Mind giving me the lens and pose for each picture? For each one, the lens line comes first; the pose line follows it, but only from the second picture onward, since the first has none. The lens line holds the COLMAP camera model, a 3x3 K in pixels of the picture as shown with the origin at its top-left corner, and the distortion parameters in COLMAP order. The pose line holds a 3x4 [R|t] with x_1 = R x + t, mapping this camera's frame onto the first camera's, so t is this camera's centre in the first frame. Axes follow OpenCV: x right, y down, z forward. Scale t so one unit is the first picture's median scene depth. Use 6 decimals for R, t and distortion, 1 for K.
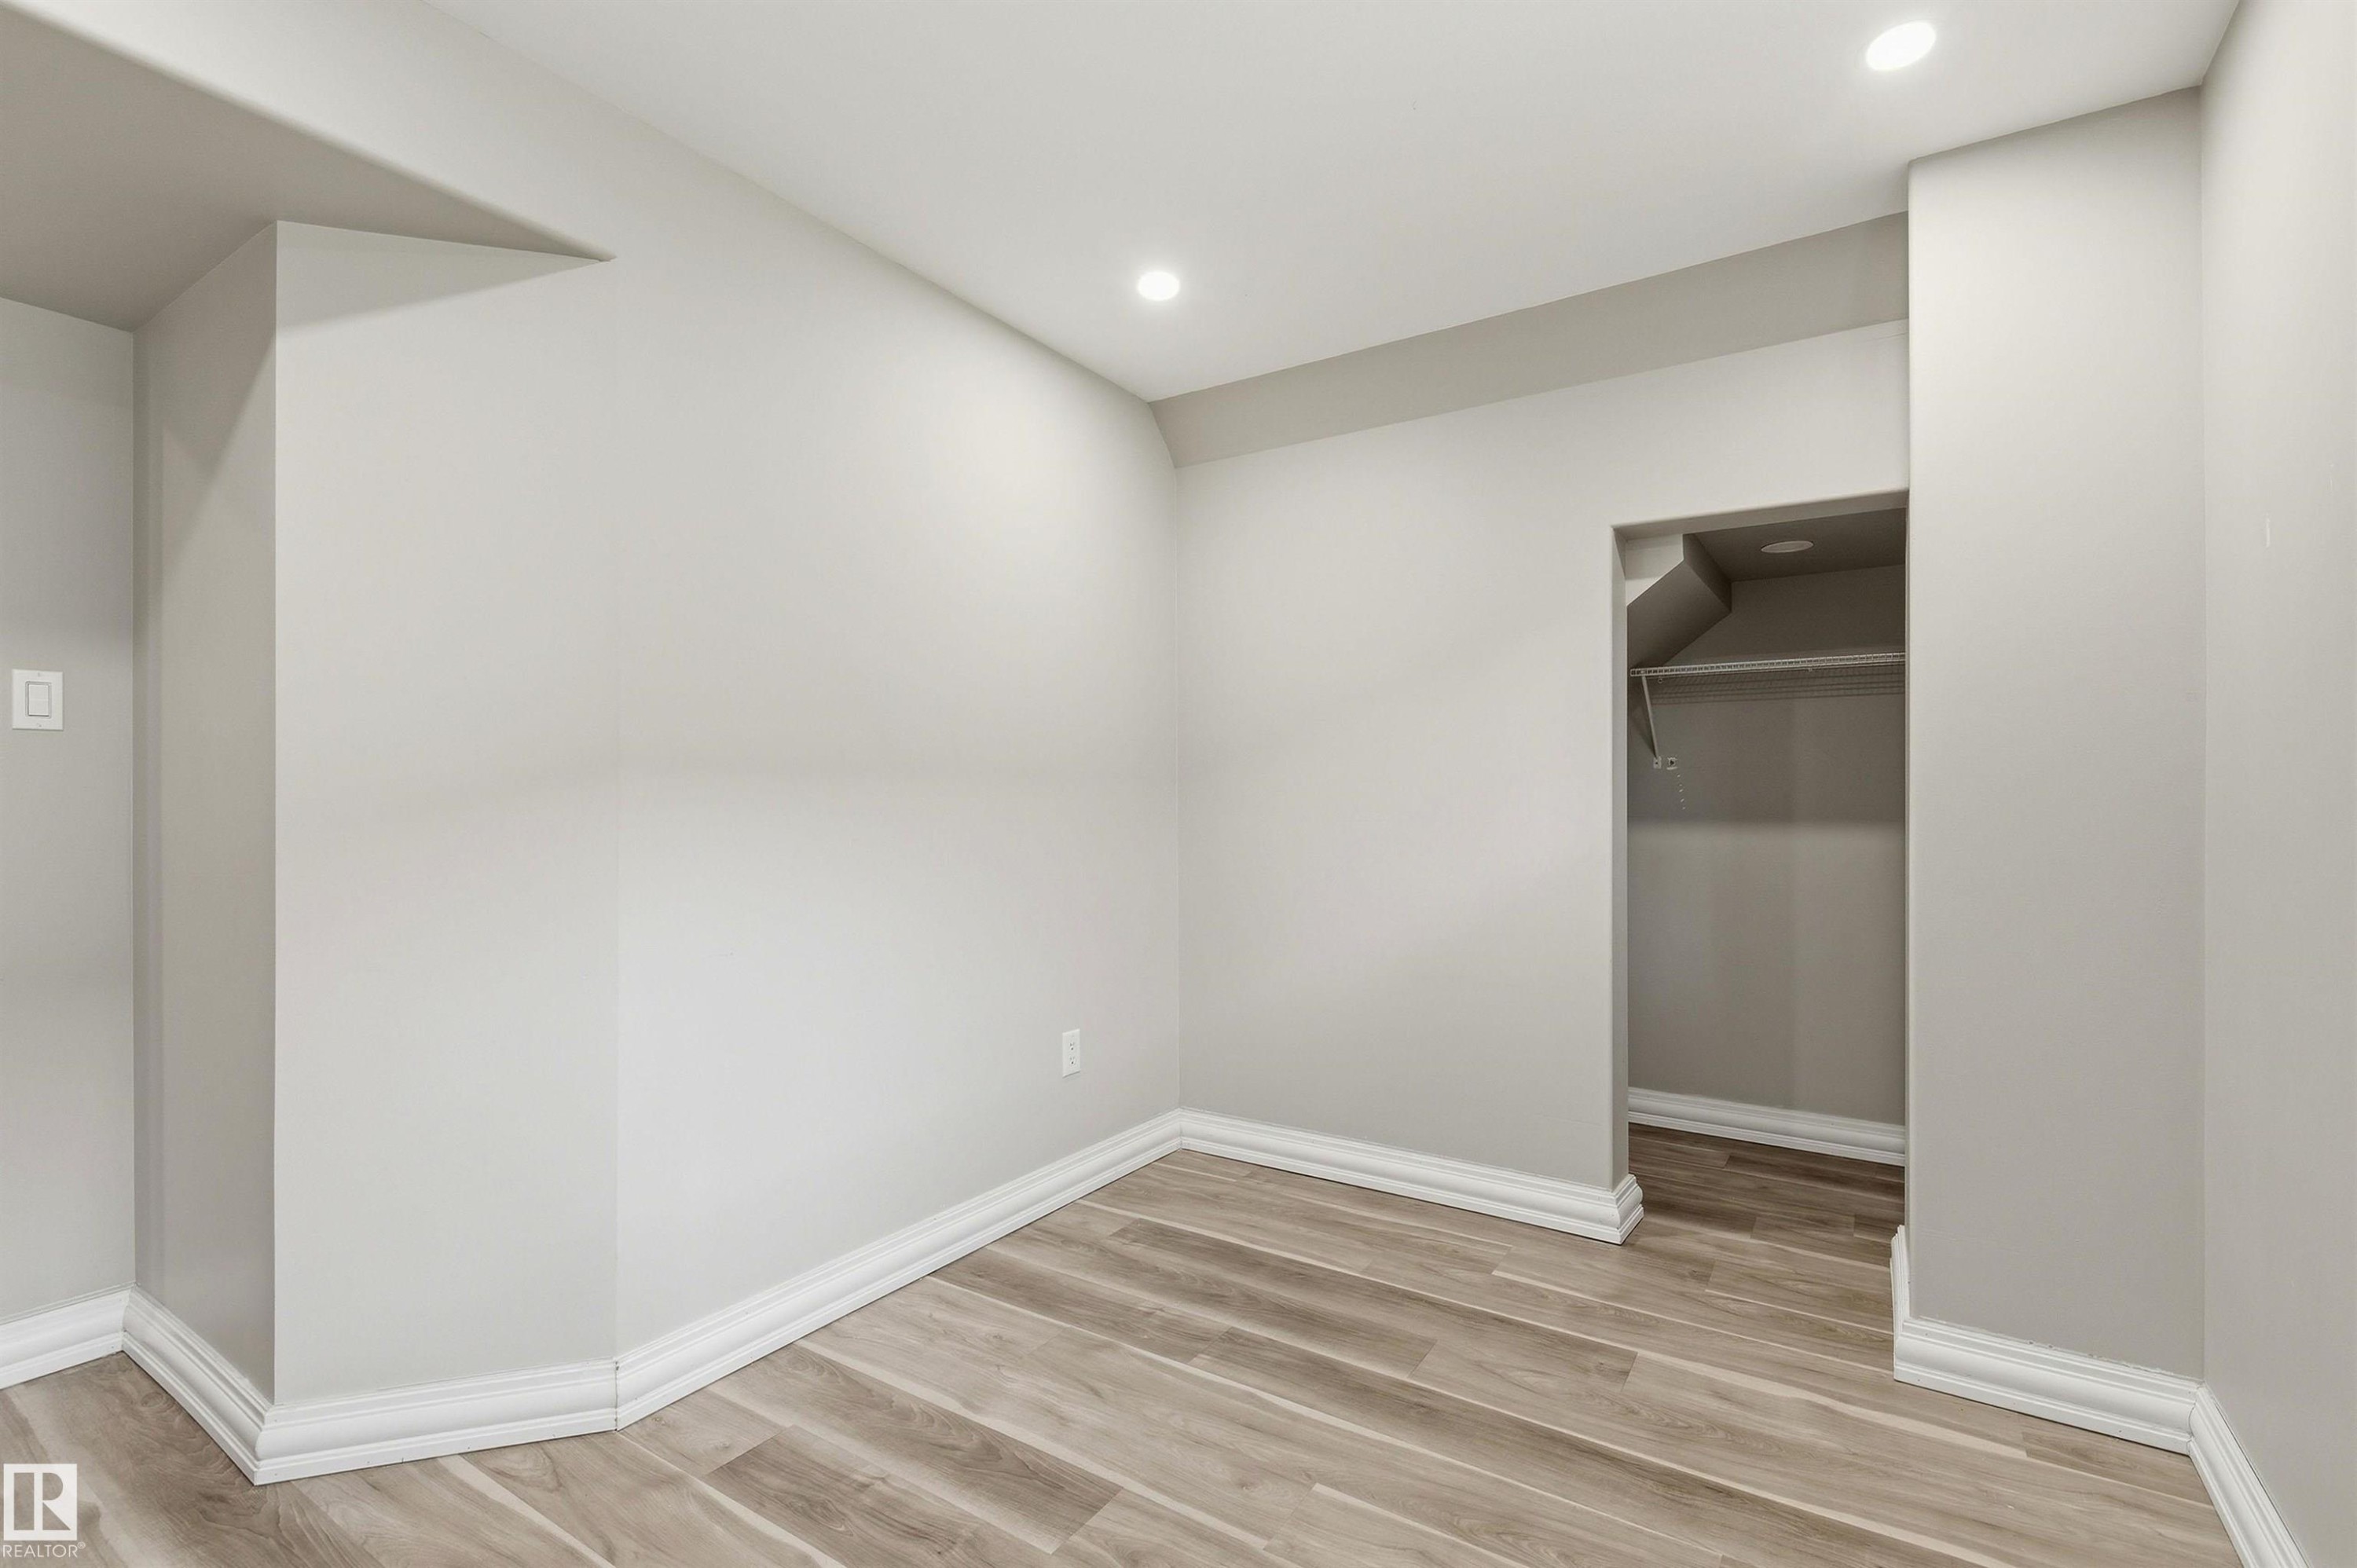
lens RADIAL K [[1085.7, 0, 1204.1], [0, 1085.7, 788.5], [0, 0, 1]] dist [-0.004066, -0.001647]
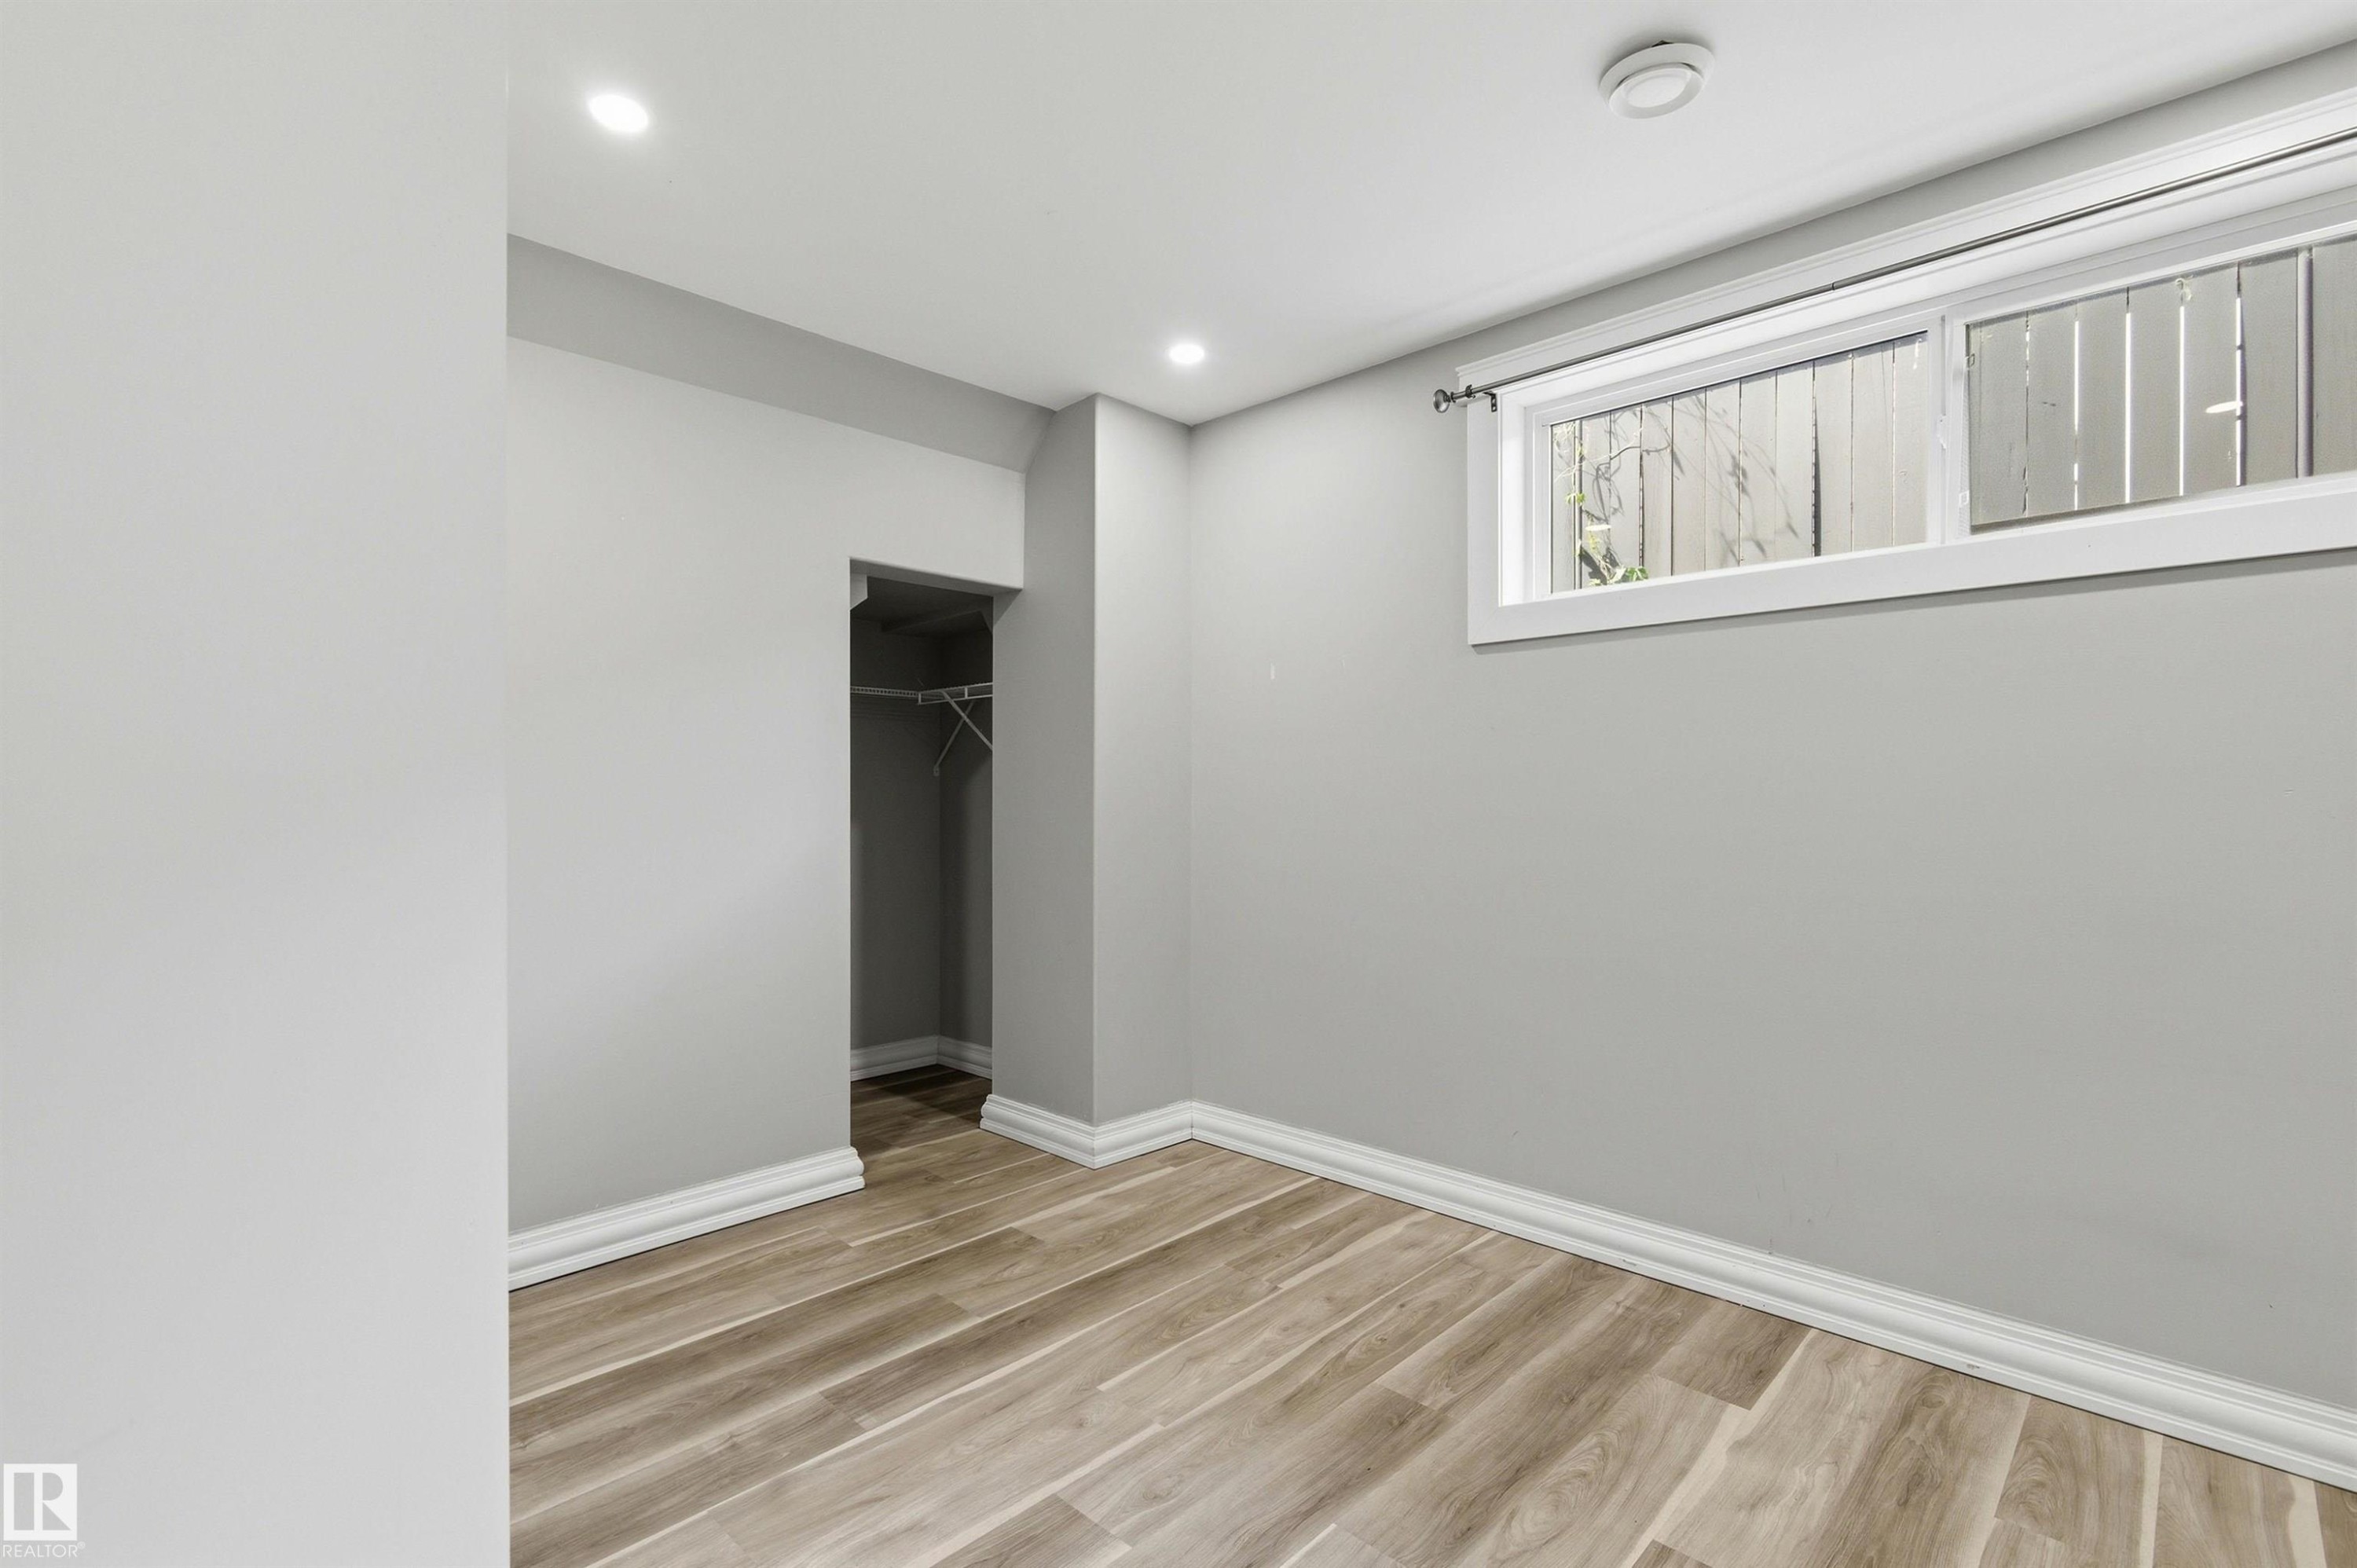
lens RADIAL K [[1085.7, 0, 1163.7], [0, 1085.7, 807.9], [0, 0, 1]] dist [-0.004066, -0.001647]
pose [[0.185201, -0.017229, 0.982550, -0.821489], [-0.002721, 0.999833, 0.018044, -0.005563], [-0.982697, -0.006015, 0.185123, 0.573608]]
